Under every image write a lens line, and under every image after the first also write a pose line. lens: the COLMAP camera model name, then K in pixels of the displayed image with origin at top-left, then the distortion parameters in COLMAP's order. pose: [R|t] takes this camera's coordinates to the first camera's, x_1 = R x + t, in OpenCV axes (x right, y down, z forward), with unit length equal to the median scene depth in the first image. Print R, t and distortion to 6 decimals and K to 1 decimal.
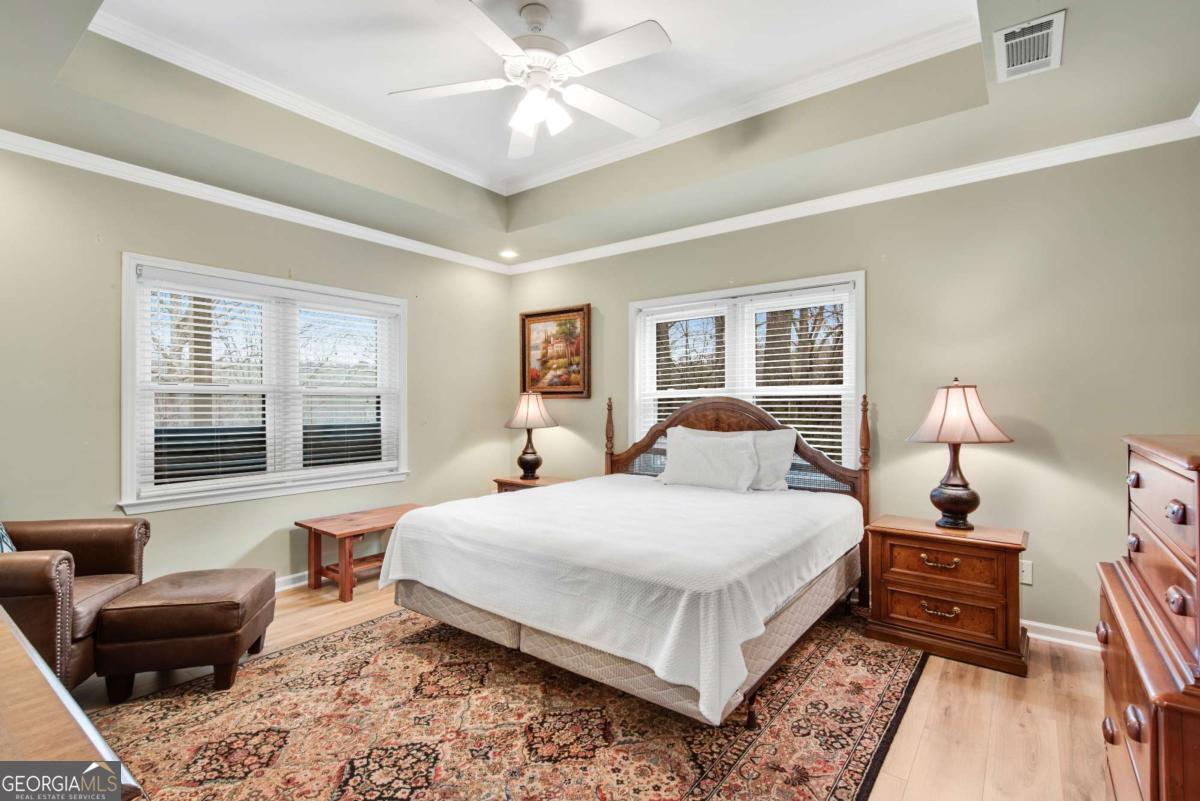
lens RADIAL K [[567.0, 0, 597.1], [0, 567.0, 402.9], [0, 0, 1]] dist [-0.004834, -0.000442]
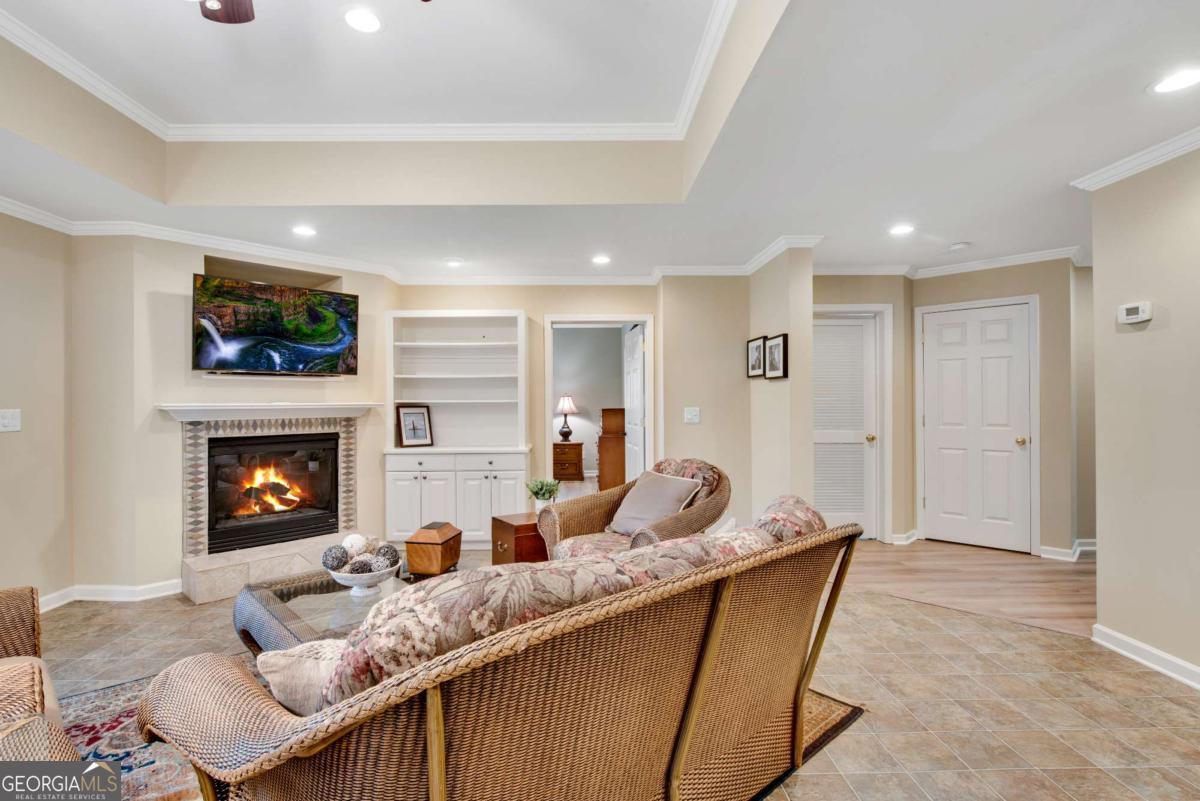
lens RADIAL K [[533.1, 0, 597.1], [0, 533.1, 401.0], [0, 0, 1]] dist [0.000780, 0.000109]
pose [[0.786749, -0.003114, 0.617266, -1.071791], [0.004455, 0.999990, -0.000633, -0.001010], [-0.617257, 0.003248, 0.786755, -1.457613]]
